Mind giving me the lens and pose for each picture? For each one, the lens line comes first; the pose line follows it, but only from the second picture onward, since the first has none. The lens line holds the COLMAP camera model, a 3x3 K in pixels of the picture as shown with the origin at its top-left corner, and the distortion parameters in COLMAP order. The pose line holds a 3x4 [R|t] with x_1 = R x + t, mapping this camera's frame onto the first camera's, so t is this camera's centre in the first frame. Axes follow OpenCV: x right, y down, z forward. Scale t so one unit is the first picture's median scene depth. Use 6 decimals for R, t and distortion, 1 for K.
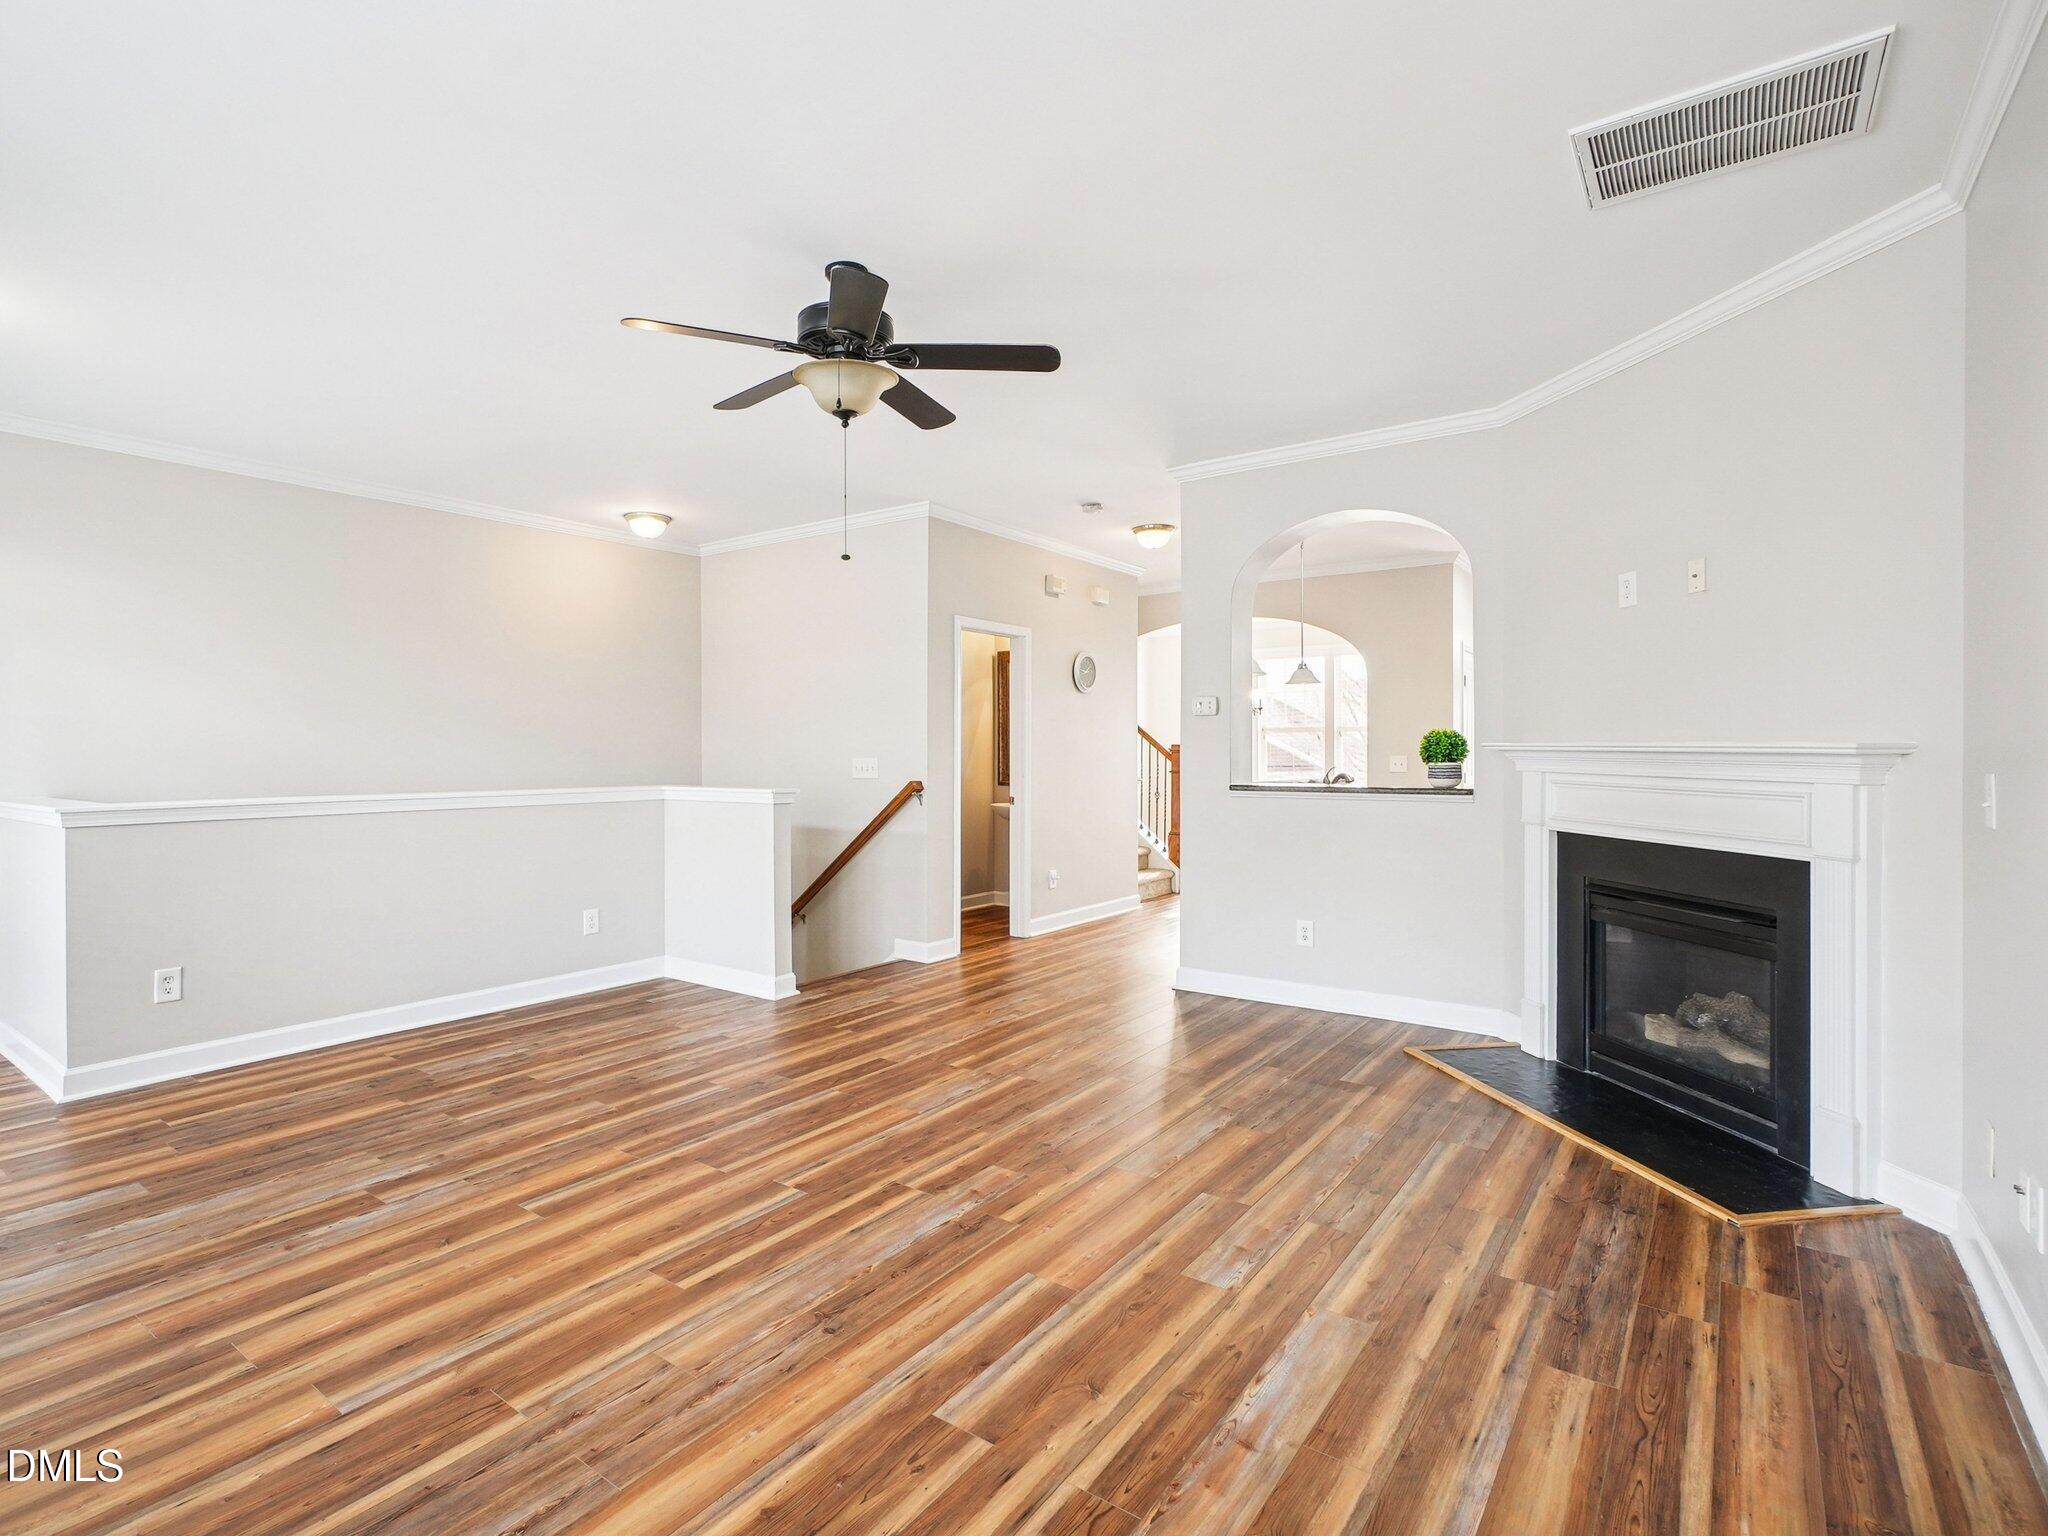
lens RADIAL K [[1010.5, 0, 1021.5], [0, 1010.5, 745.2], [0, 0, 1]] dist [0.001154, 0.001030]
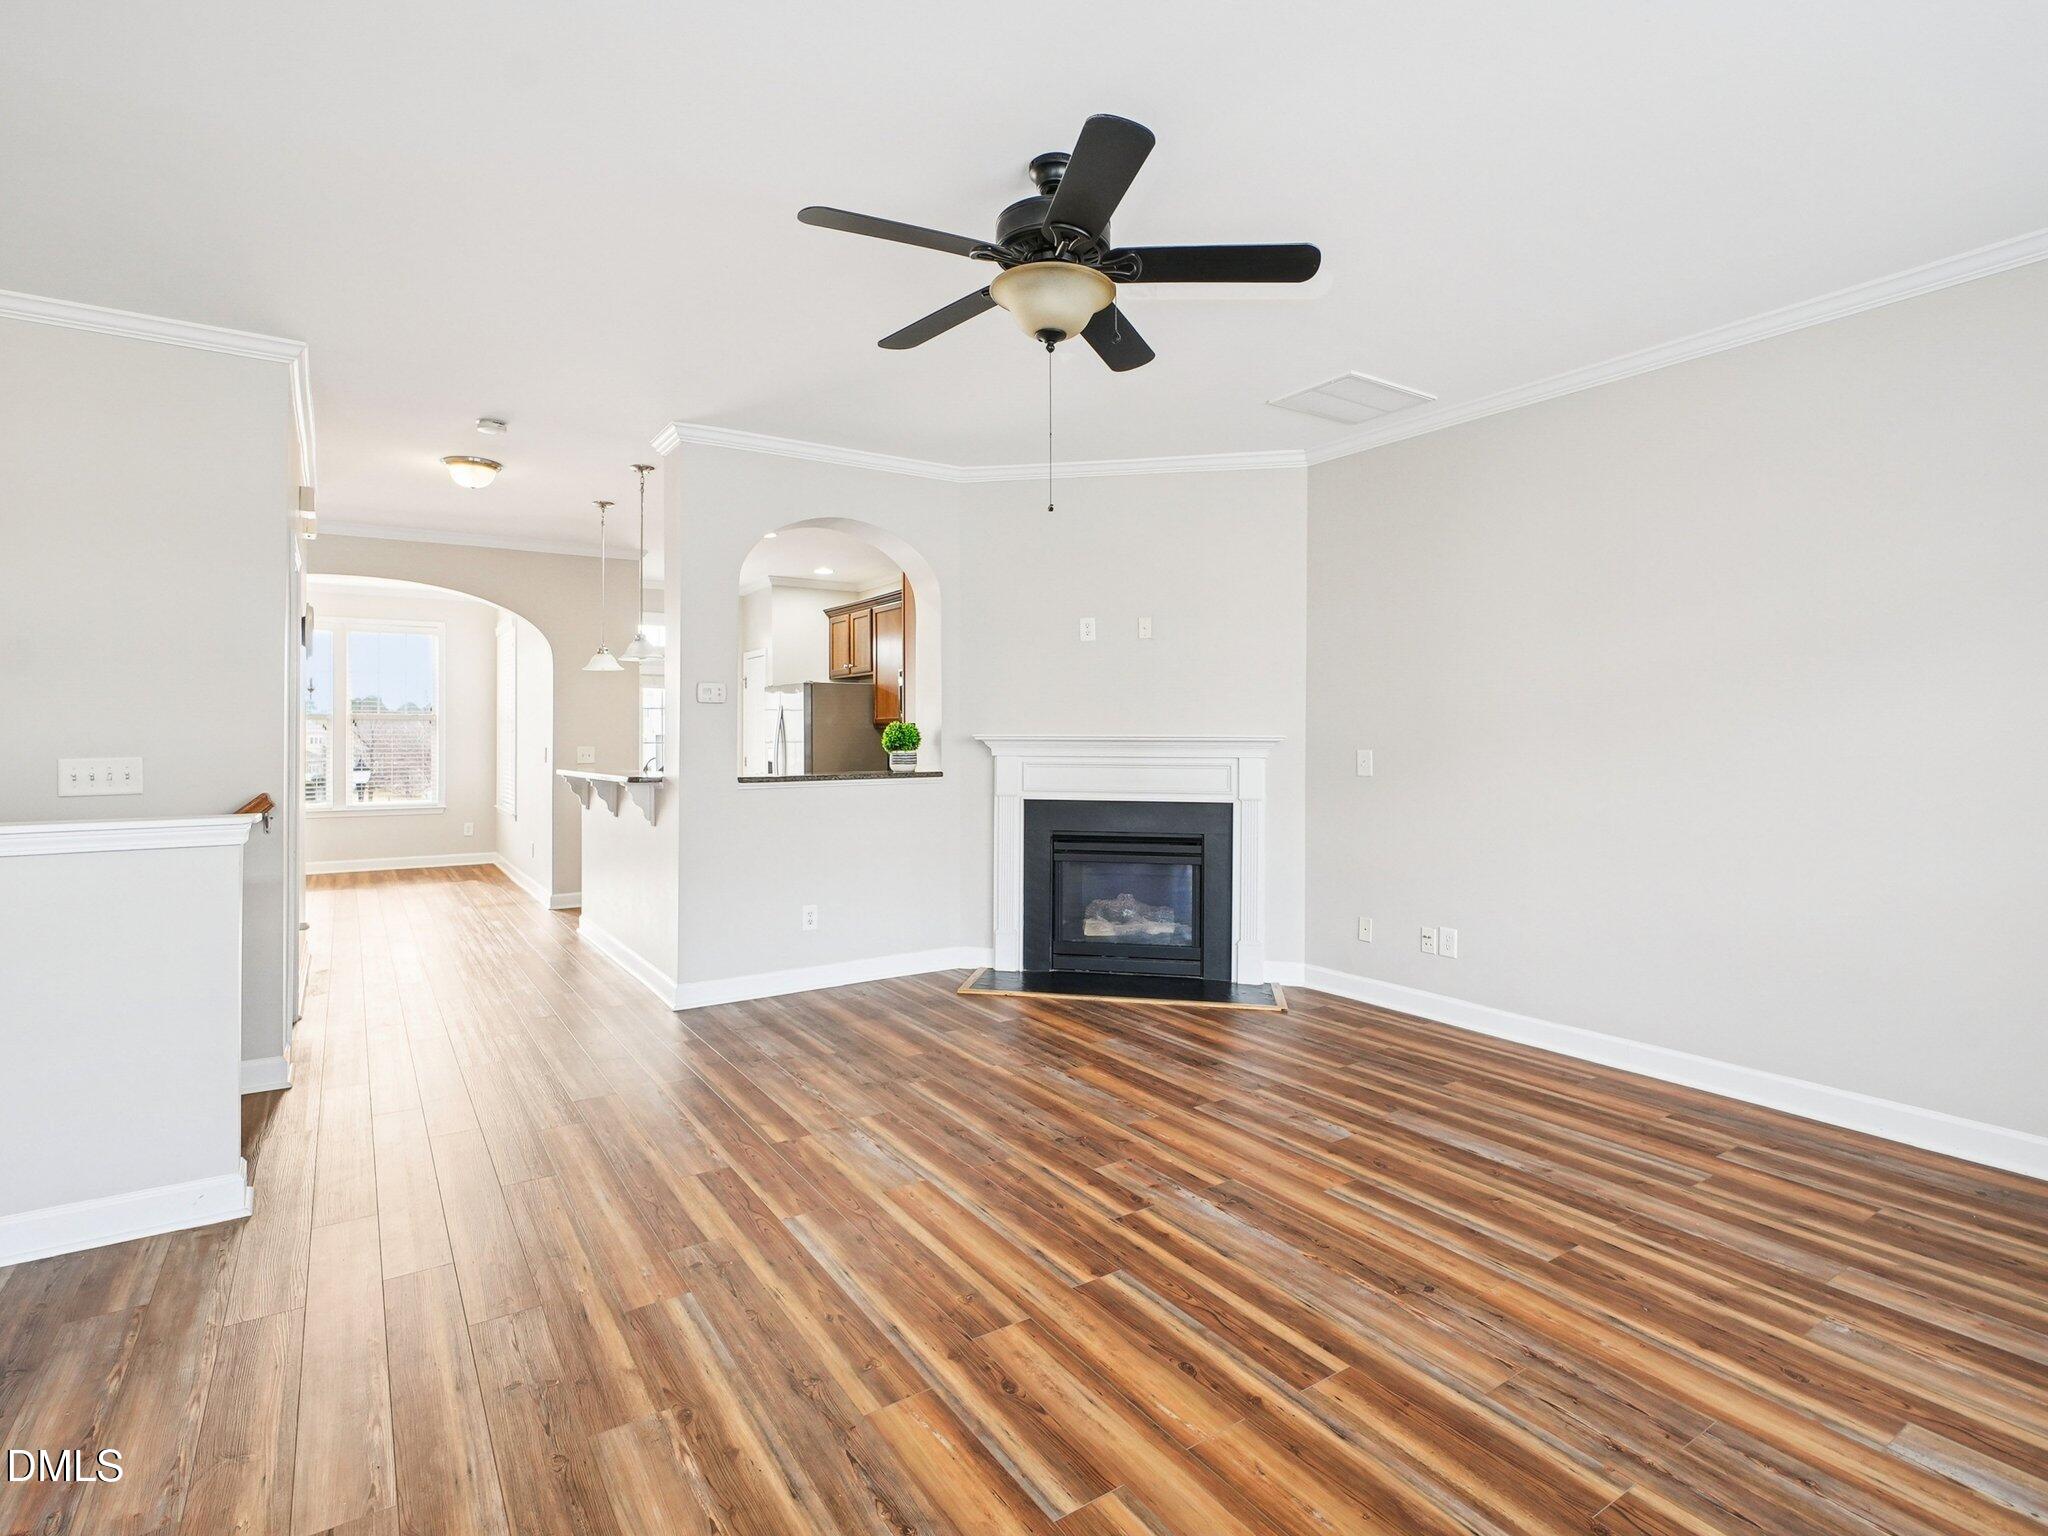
lens RADIAL K [[1010.5, 0, 1021.5], [0, 1010.5, 745.2], [0, 0, 1]] dist [0.001154, 0.001030]
pose [[0.355131, -0.003526, 0.934810, -1.002925], [-0.002535, 0.999986, 0.004735, 0.026835], [-0.934813, -0.004052, 0.355117, 0.807901]]
